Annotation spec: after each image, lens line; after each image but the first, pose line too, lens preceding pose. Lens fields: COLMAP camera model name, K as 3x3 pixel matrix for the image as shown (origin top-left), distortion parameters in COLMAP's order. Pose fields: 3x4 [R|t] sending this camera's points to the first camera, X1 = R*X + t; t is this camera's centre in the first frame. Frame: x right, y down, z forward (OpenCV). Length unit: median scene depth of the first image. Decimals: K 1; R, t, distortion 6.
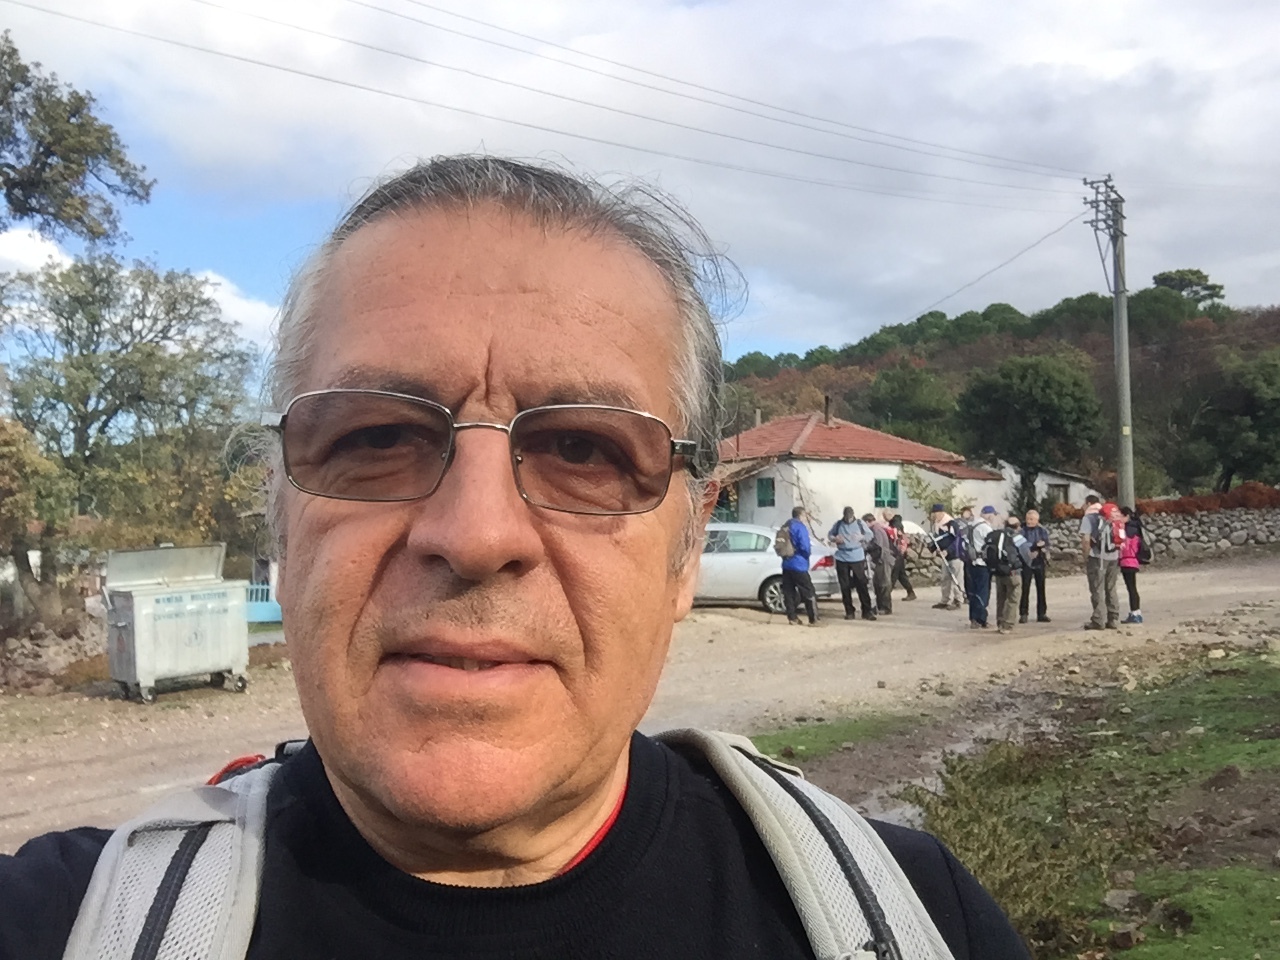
lens RADIAL K [[1146.7, 0, 640.0], [0, 1146.7, 480.0], [0, 0, 1]] dist [0.123337, -0.251745]
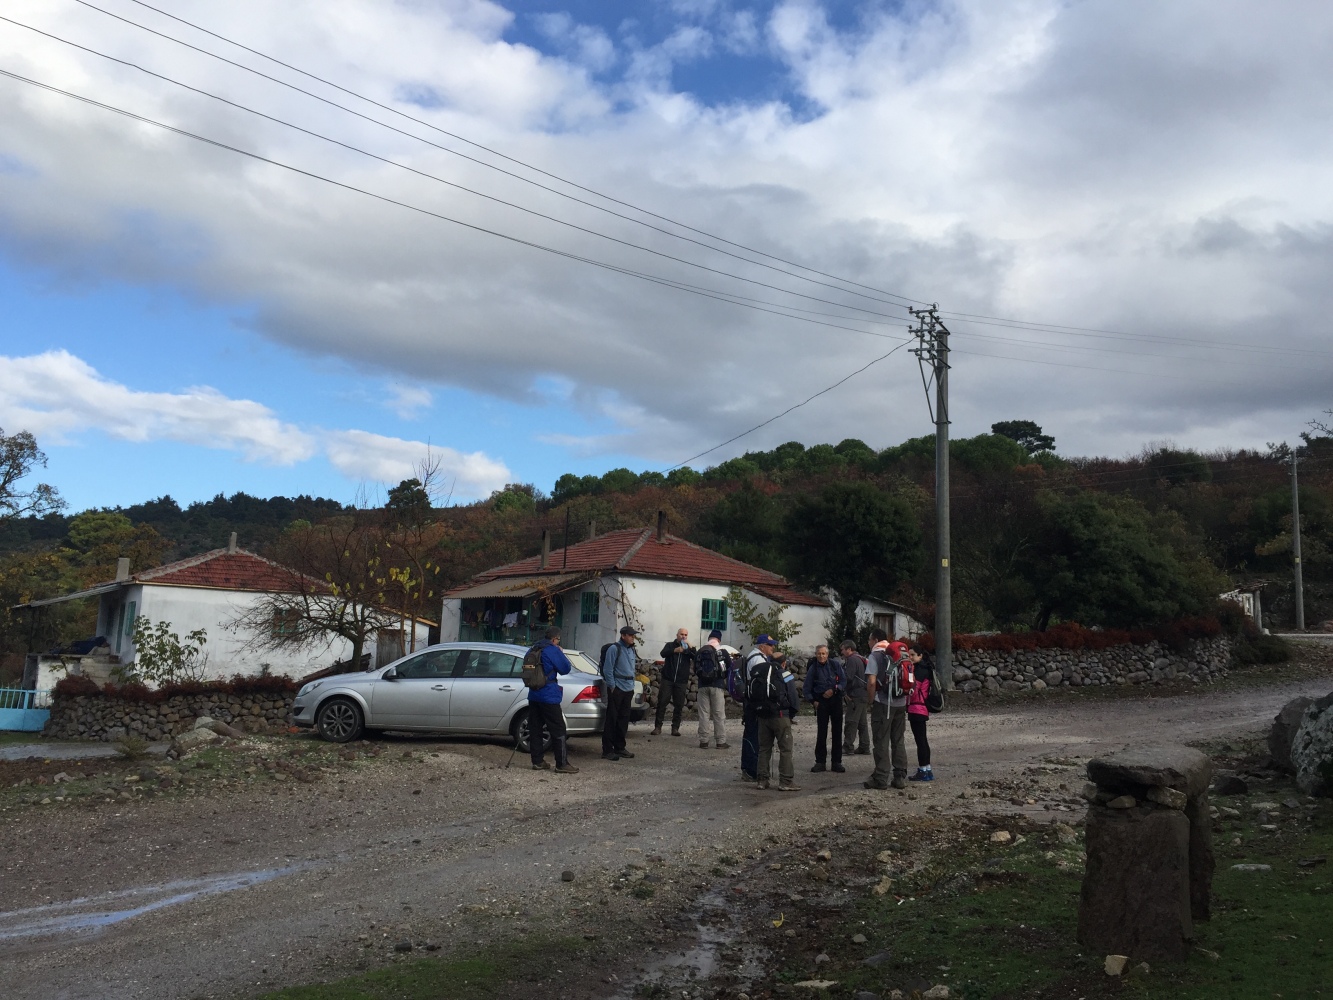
lens RADIAL K [[1057.8, 0, 666.5], [0, 1057.8, 500.0], [0, 0, 1]] dist [0.048312, -0.000337]
pose [[0.992326, 0.060879, 0.107628, 0.082972], [-0.051361, 0.994698, -0.089094, -0.003386], [-0.112481, 0.082882, 0.990191, 0.131065]]
